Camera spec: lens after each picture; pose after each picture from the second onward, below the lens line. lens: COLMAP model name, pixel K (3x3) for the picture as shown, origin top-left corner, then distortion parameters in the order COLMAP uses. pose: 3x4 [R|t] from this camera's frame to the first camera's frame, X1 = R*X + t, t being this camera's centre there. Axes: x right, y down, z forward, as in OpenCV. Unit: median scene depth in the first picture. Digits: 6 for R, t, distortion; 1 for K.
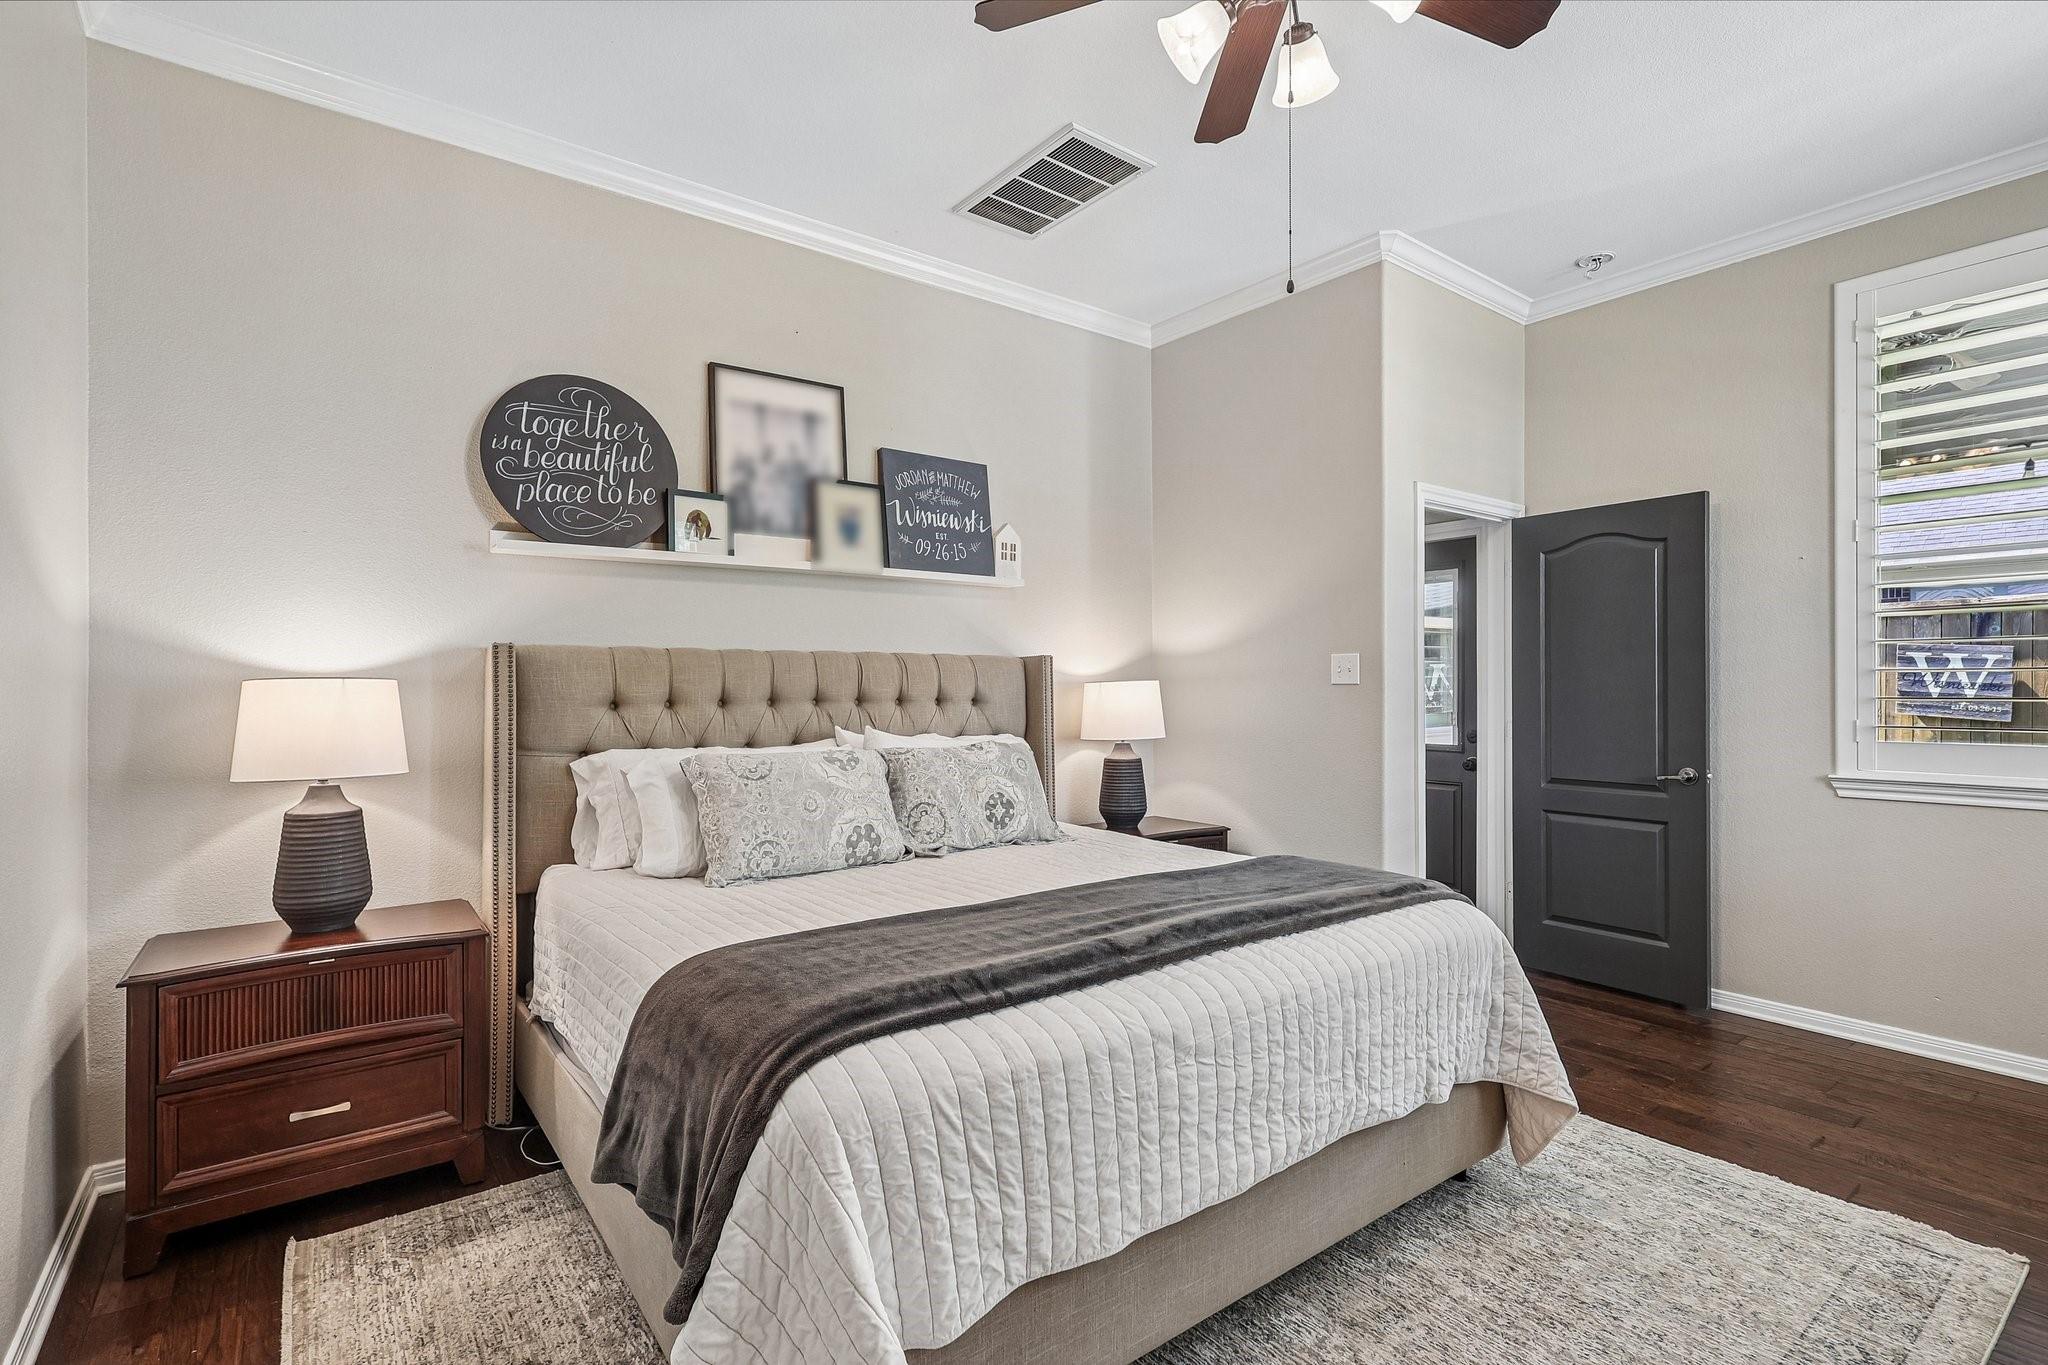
lens RADIAL K [[955.0, 0, 1012.8], [0, 955.0, 680.5], [0, 0, 1]] dist [0.001346, -0.000499]
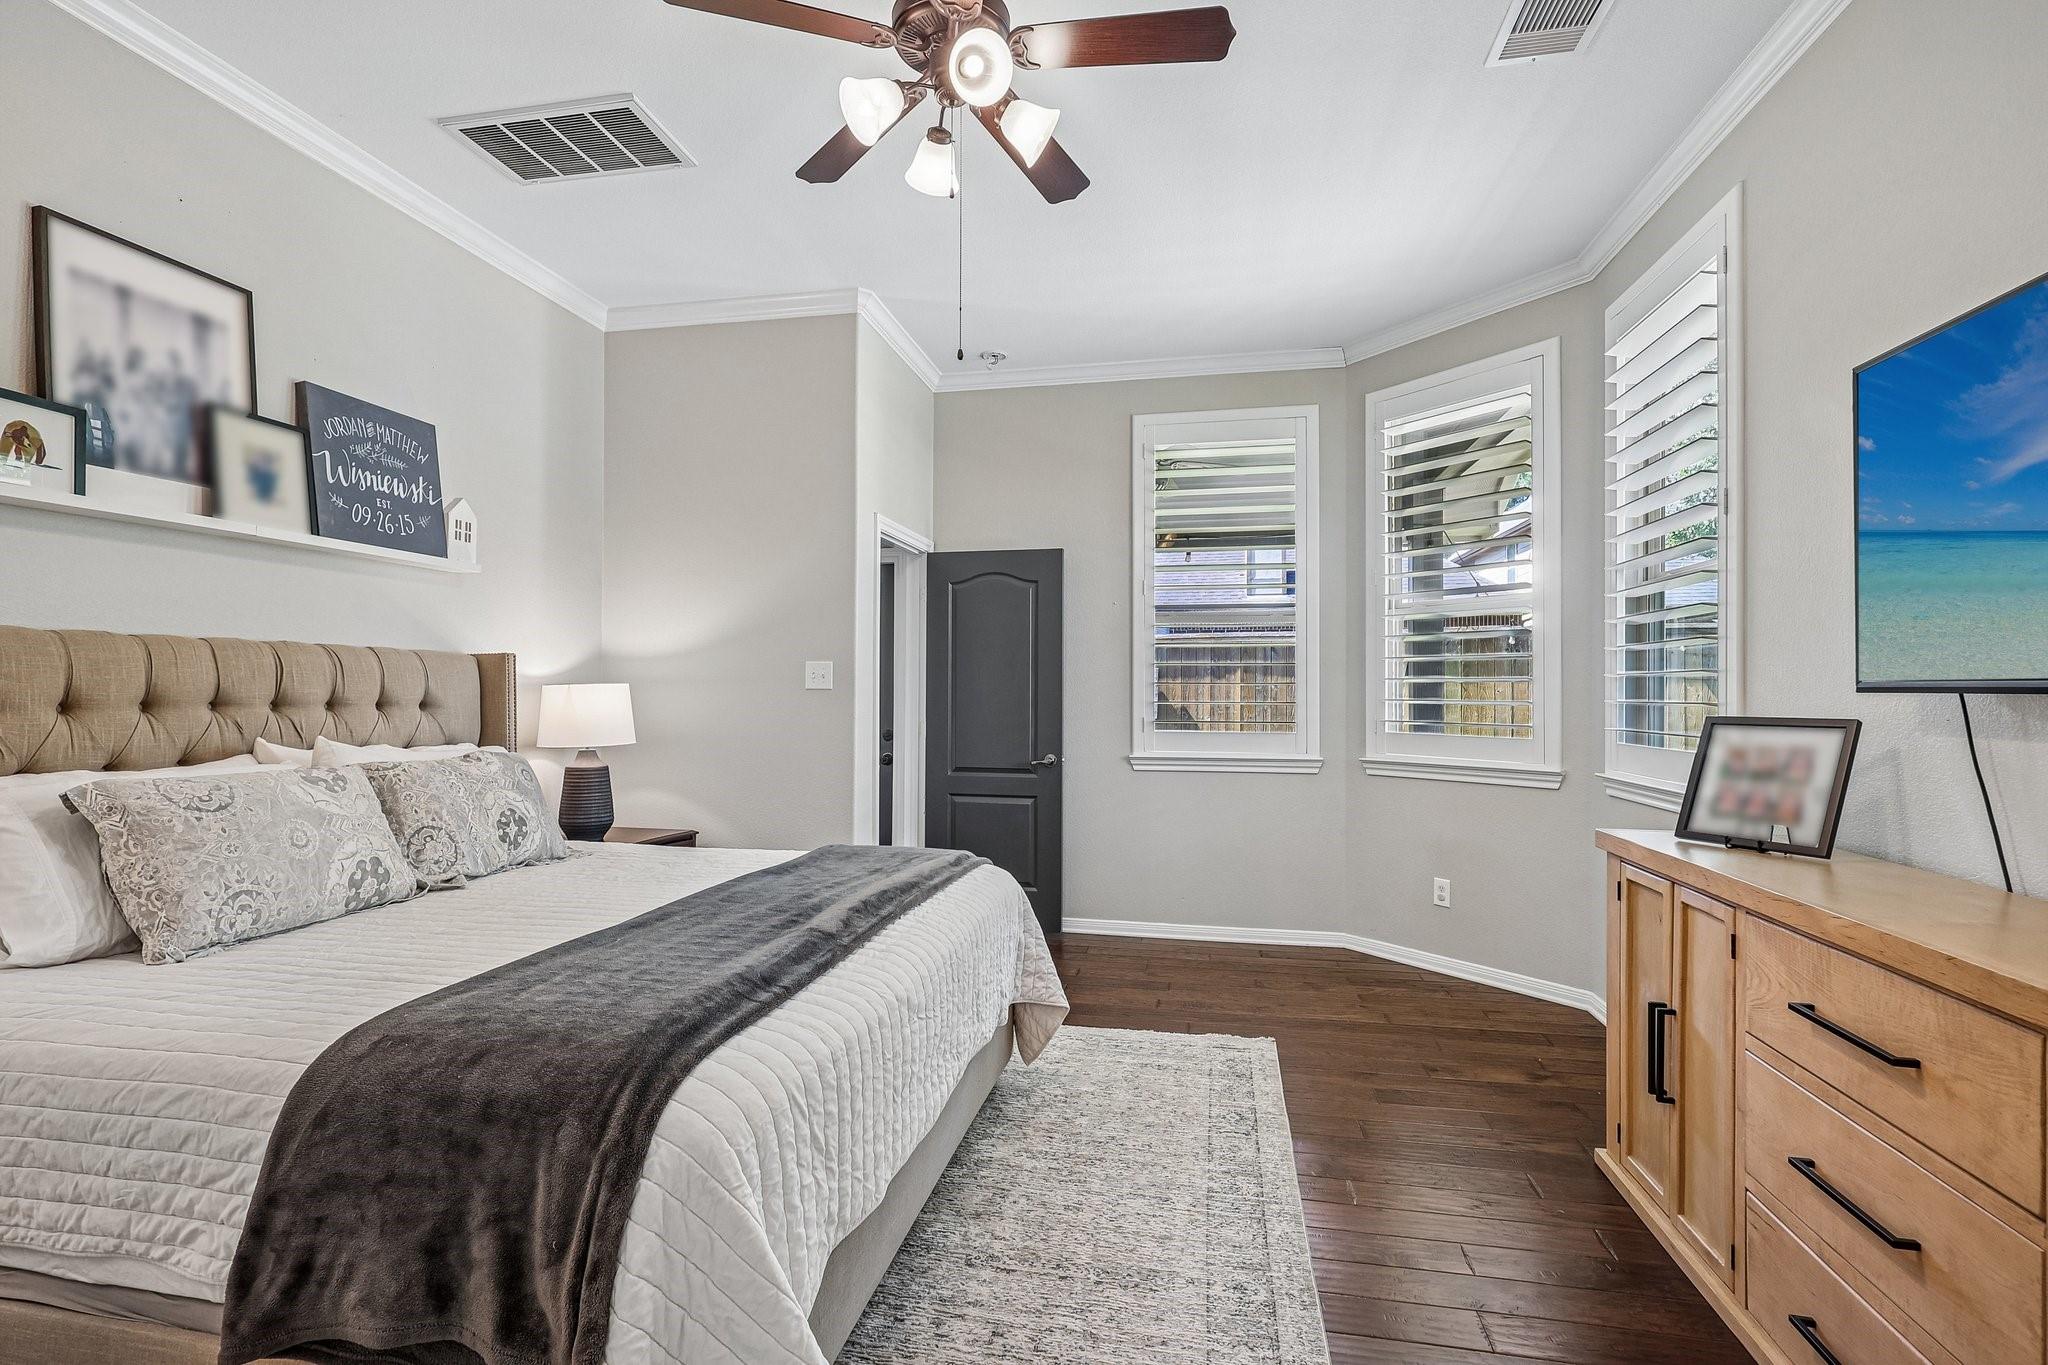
lens RADIAL K [[959.4, 0, 1011.4], [0, 959.4, 683.7], [0, 0, 1]] dist [-0.001945, -0.000122]
pose [[0.750730, 0.013354, 0.660474, -0.250983], [-0.011688, 0.999908, -0.006932, 0.003025], [-0.660506, -0.002516, 0.750817, 0.033390]]
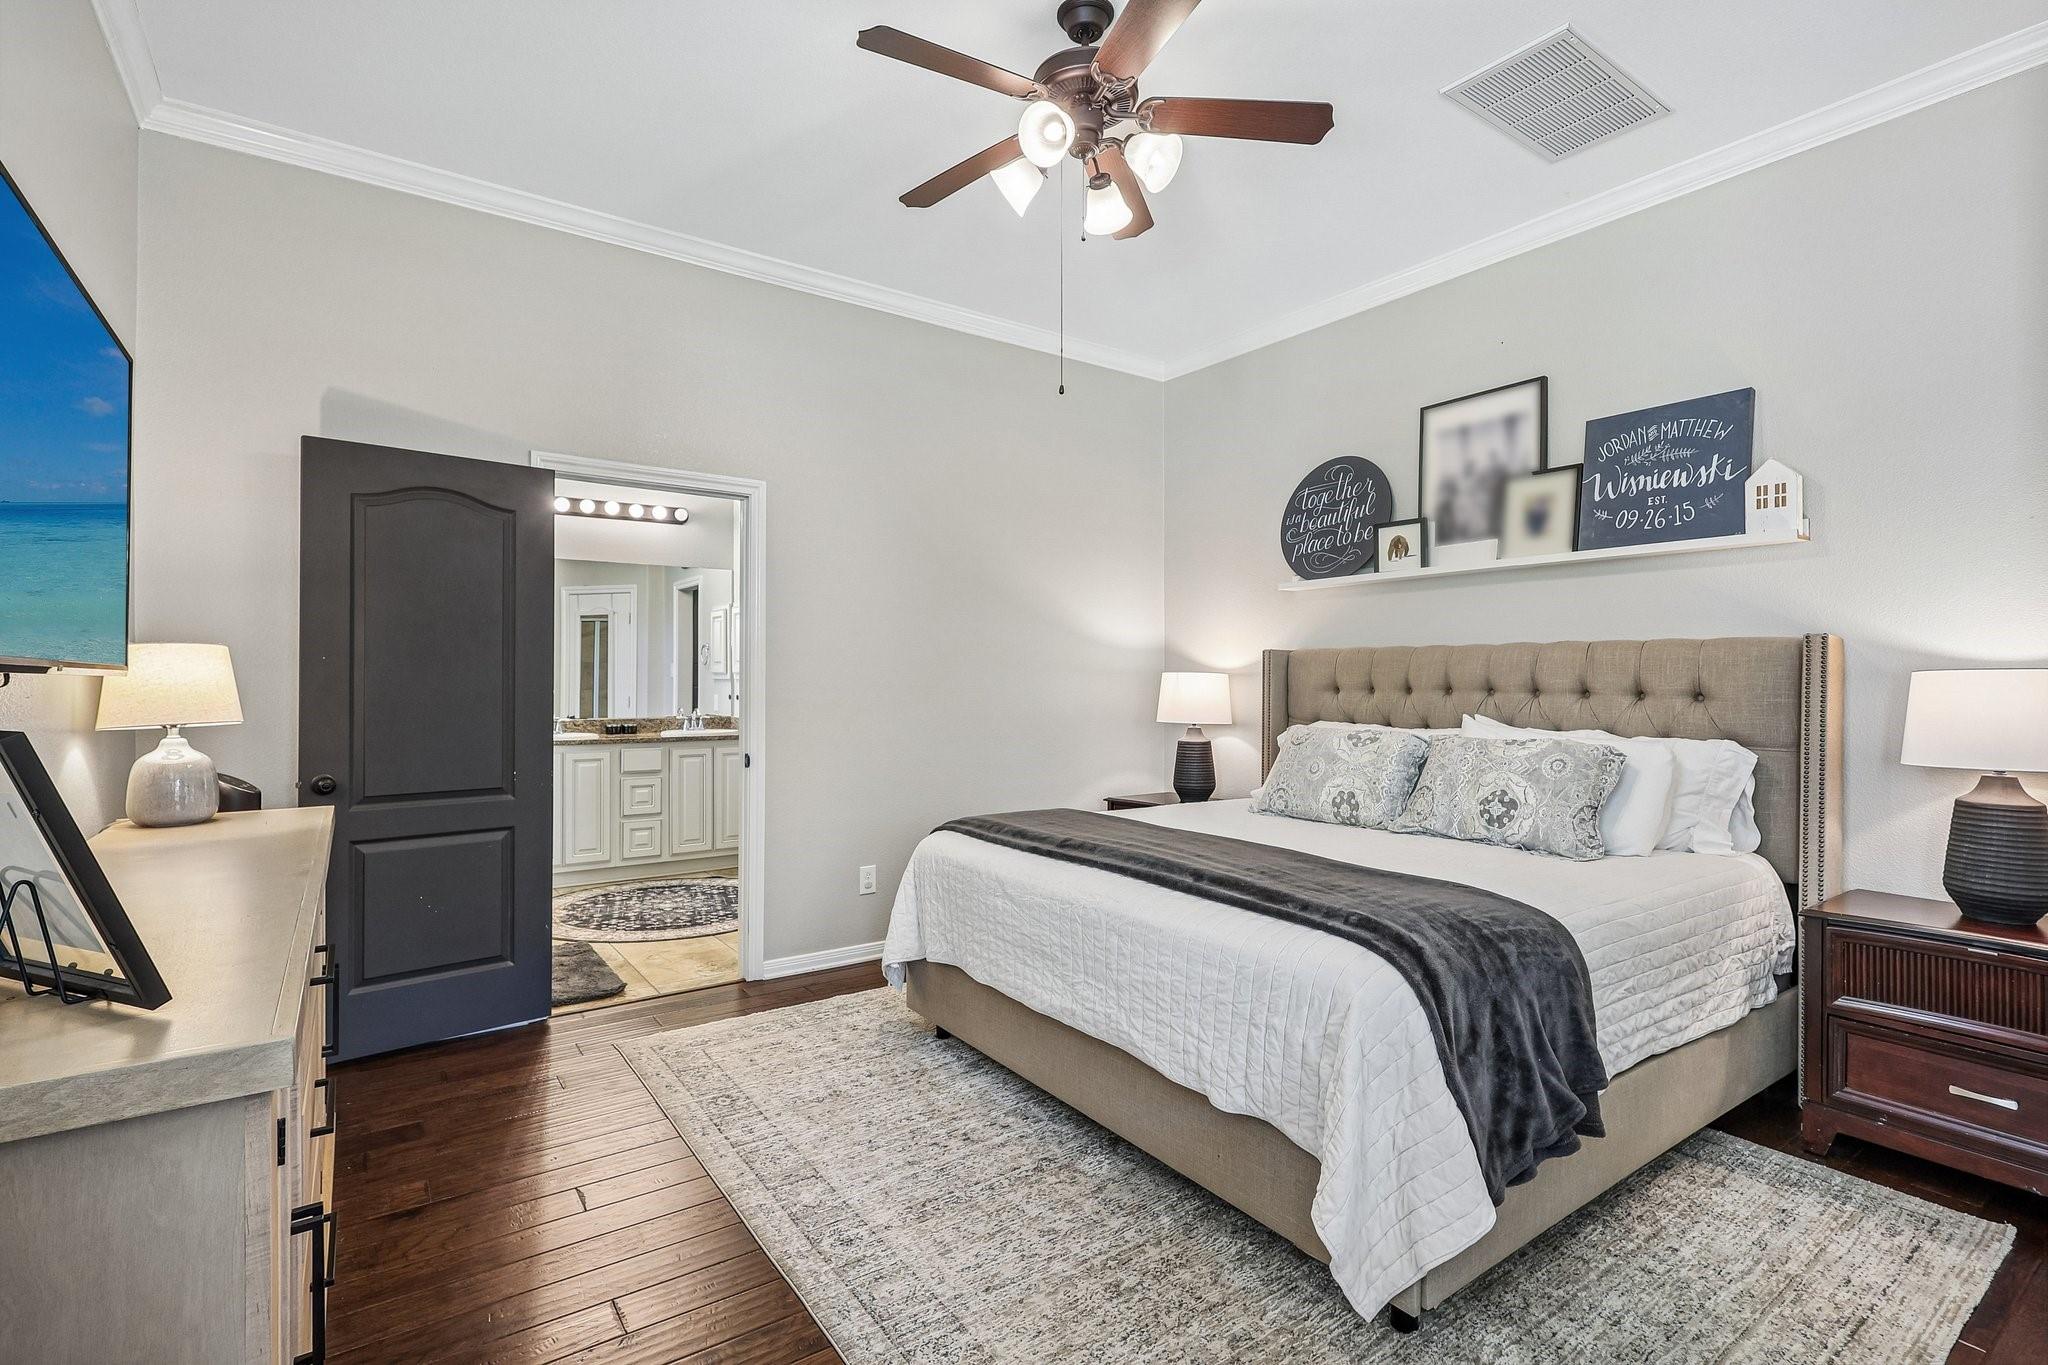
lens RADIAL K [[955.0, 0, 1012.8], [0, 955.0, 680.5], [0, 0, 1]] dist [0.001346, -0.000499]
pose [[-0.042138, 0.006604, -0.999090, 0.944123], [0.003463, 0.999973, 0.006464, 0.001143], [0.999106, -0.003188, -0.042160, 0.553101]]
